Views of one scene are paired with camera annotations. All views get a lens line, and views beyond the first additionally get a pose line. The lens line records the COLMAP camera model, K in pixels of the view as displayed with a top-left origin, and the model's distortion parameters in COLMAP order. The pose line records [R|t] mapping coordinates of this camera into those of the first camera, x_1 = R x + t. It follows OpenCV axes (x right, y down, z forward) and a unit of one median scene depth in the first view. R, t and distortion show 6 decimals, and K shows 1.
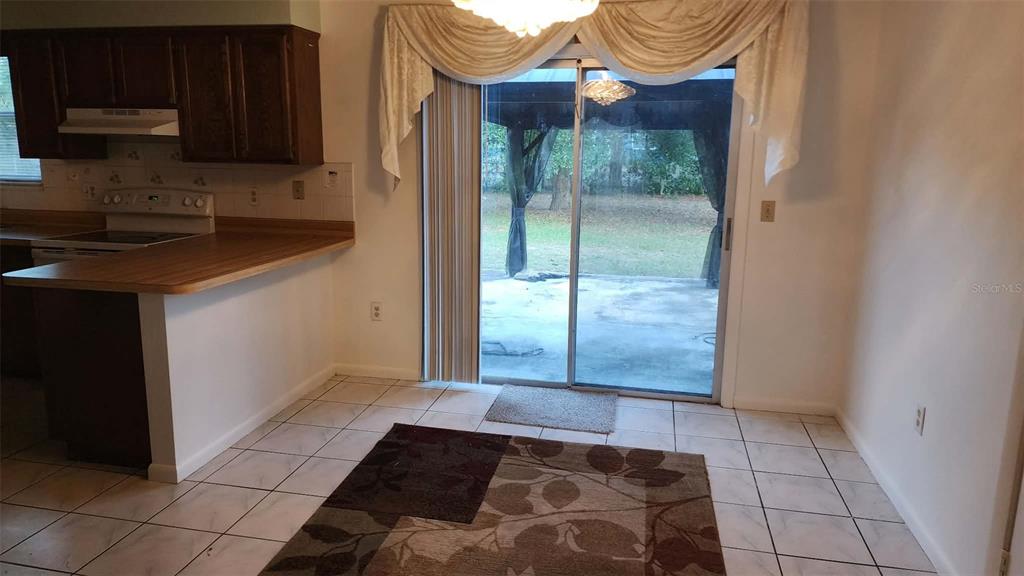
lens RADIAL K [[693.1, 0, 511.6], [0, 693.1, 293.1], [0, 0, 1]] dist [0.057736, -0.054036]
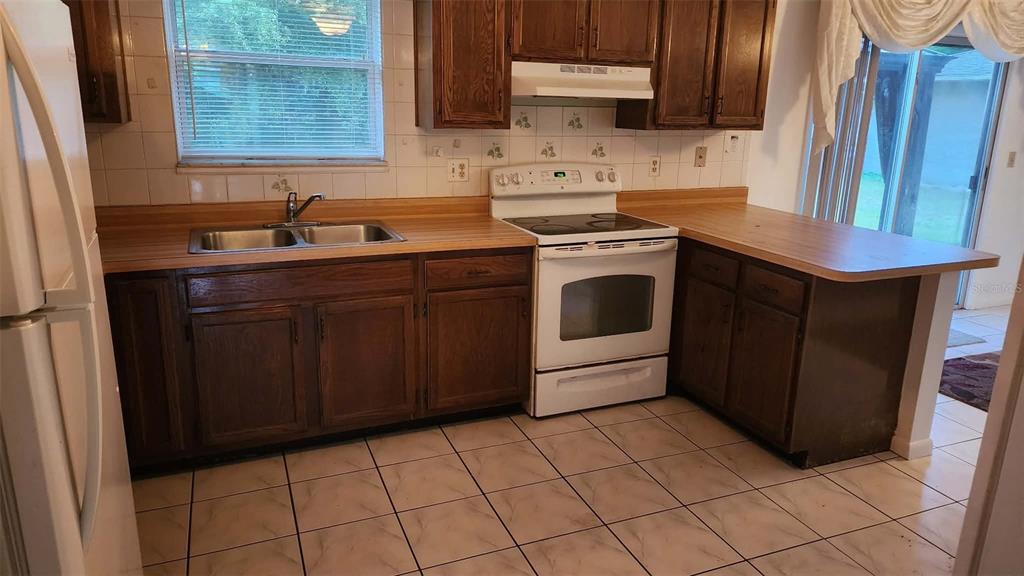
lens RADIAL K [[693.1, 0, 516.6], [0, 693.1, 295.1], [0, 0, 1]] dist [0.057736, -0.054036]
pose [[0.822920, -0.144908, 0.549367, -1.059821], [0.103988, 0.989009, 0.105104, -0.088342], [-0.558560, -0.029365, 0.828944, 0.352885]]
